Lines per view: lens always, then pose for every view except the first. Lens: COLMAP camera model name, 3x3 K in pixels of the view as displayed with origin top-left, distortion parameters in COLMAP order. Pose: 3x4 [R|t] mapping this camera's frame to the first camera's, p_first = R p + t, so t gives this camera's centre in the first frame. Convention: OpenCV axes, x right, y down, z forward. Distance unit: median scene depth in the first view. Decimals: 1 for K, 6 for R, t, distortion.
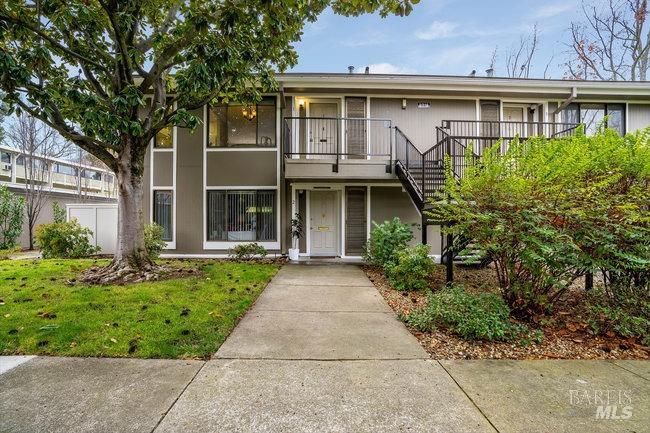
lens RADIAL K [[304.9, 0, 325.0], [0, 304.9, 216.5], [0, 0, 1]] dist [-0.043785, 0.022509]
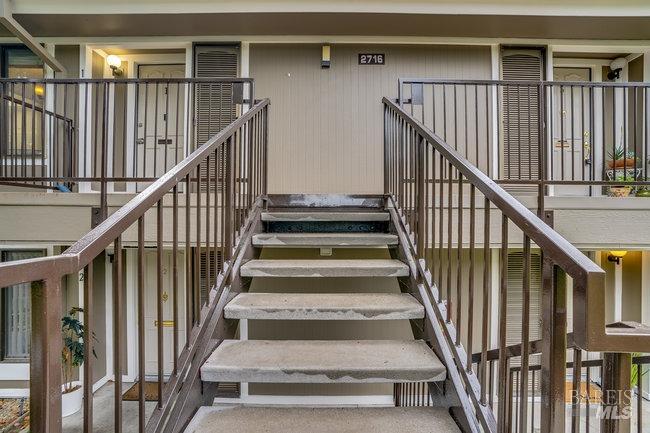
lens RADIAL K [[304.9, 0, 325.0], [0, 304.9, 216.5], [0, 0, 1]] dist [-0.043785, 0.022509]
pose [[0.998870, 0.004826, -0.047271, 0.256770], [-0.004324, 0.999933, 0.010714, -0.127984], [0.047320, -0.010498, 0.998825, 0.501190]]
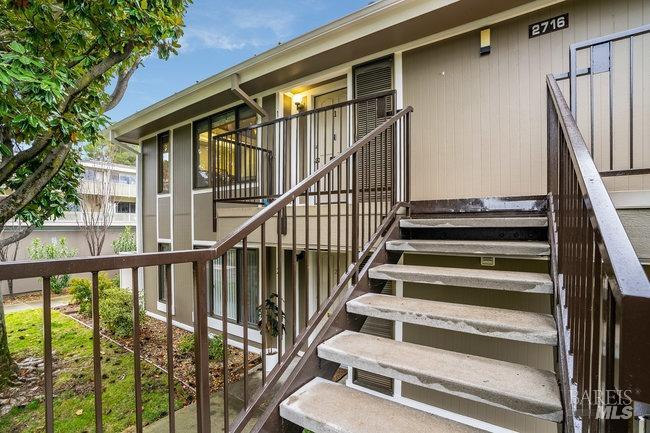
lens RADIAL K [[310.6, 0, 325.7], [0, 310.6, 227.0], [0, 0, 1]] dist [-0.043553, 0.023096]
pose [[0.806939, 0.002608, -0.590629, 0.298473], [0.012390, 0.999695, 0.021342, -0.128237], [0.590505, -0.024539, 0.806661, 0.498451]]
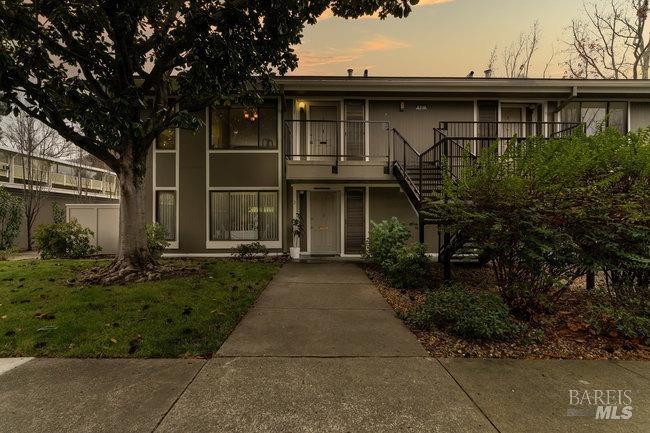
lens RADIAL K [[299.5, 0, 326.0], [0, 299.5, 221.1], [0, 0, 1]] dist [0.024041, -0.000044]
pose [[0.999991, -0.002302, 0.003512, -0.000165], [0.002244, 0.999864, 0.016359, -0.000314], [-0.003549, -0.016351, 0.999860, -0.021475]]
